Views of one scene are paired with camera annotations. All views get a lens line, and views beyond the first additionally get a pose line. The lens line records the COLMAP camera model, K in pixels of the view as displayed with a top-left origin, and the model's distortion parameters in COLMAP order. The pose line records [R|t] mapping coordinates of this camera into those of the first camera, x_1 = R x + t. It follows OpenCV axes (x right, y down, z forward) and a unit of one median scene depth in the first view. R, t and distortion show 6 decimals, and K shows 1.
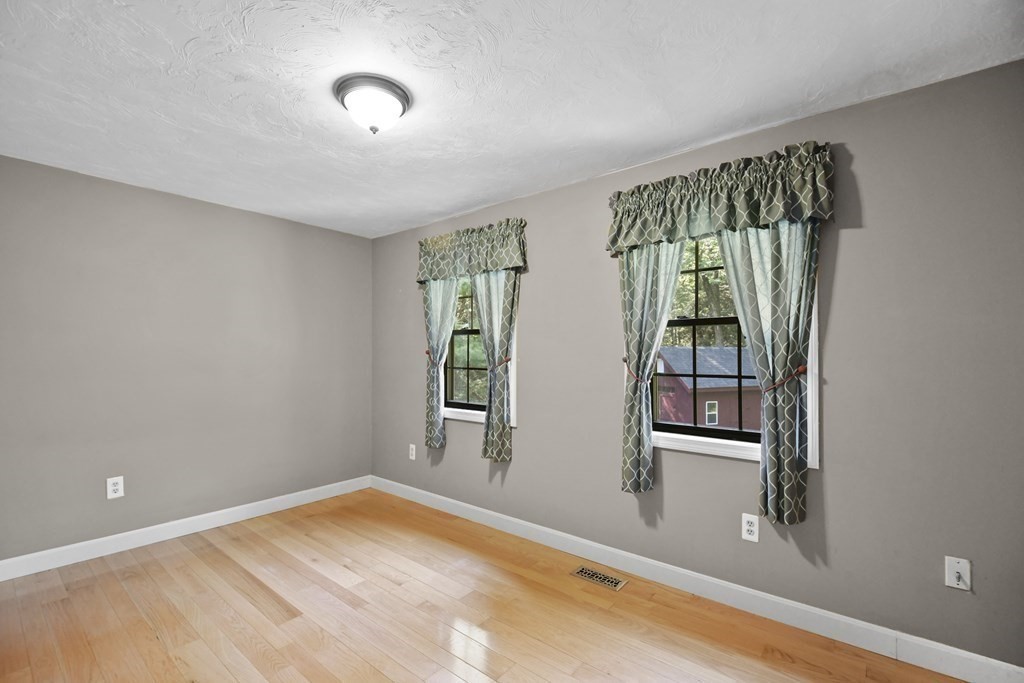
lens RADIAL K [[453.5, 0, 505.3], [0, 453.5, 346.3], [0, 0, 1]] dist [0.010011, -0.012778]
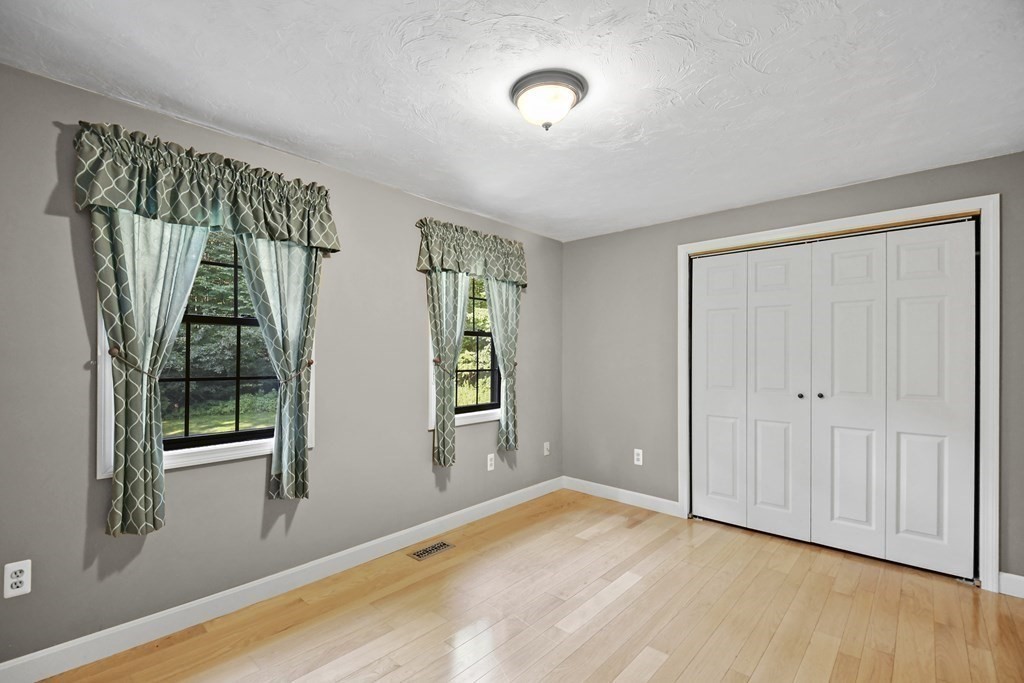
lens RADIAL K [[453.5, 0, 504.9], [0, 453.5, 349.2], [0, 0, 1]] dist [0.010011, -0.012778]
pose [[0.028187, 0.012581, 0.999523, -0.939857], [-0.019484, 0.999738, -0.012034, 0.011085], [-0.999413, -0.019135, 0.028425, 0.786827]]
